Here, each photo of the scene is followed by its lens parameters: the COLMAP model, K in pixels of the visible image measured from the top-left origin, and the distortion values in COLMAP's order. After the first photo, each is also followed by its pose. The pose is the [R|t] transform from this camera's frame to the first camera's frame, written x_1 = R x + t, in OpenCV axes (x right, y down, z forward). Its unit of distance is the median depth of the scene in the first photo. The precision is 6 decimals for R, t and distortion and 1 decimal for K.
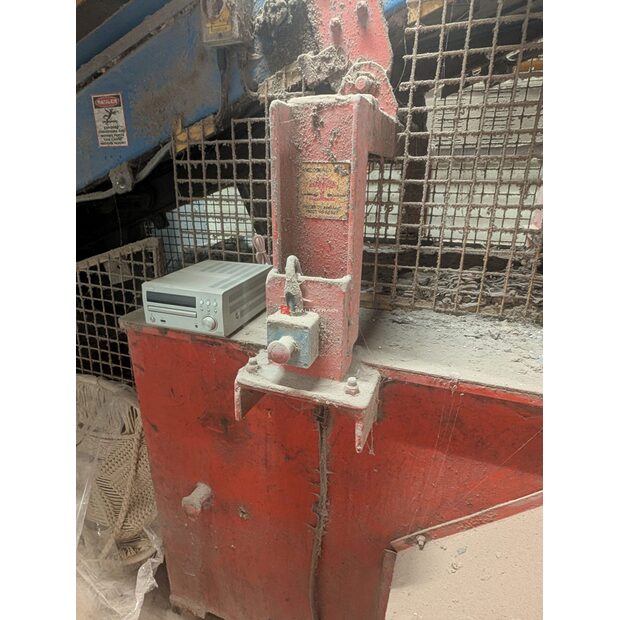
lens RADIAL K [[382.4, 0, 295.1], [0, 382.4, 312.0], [0, 0, 1]] dist [-0.001543, 0.001130]
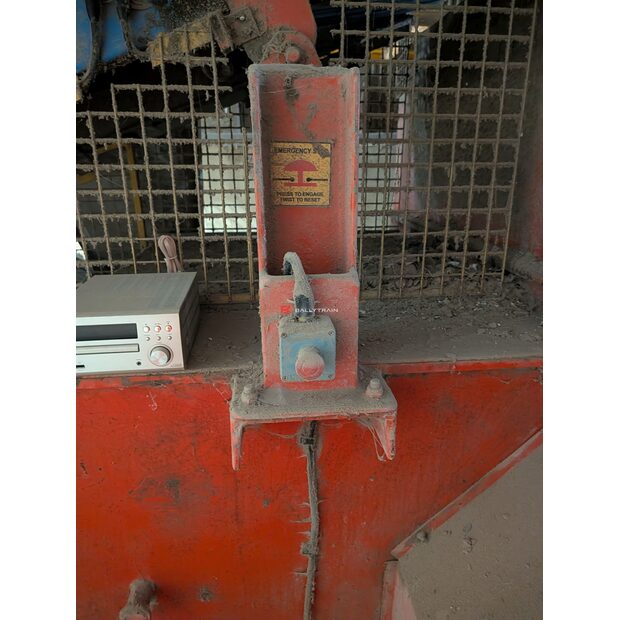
lens RADIAL K [[446.7, 0, 315.2], [0, 446.7, 312.1], [0, 0, 1]] dist [0.000257, -0.004920]
pose [[0.884354, -0.150933, 0.441743, -0.305036], [0.160509, 0.986907, 0.015869, -0.017732], [-0.438354, 0.056870, 0.897001, 0.080079]]
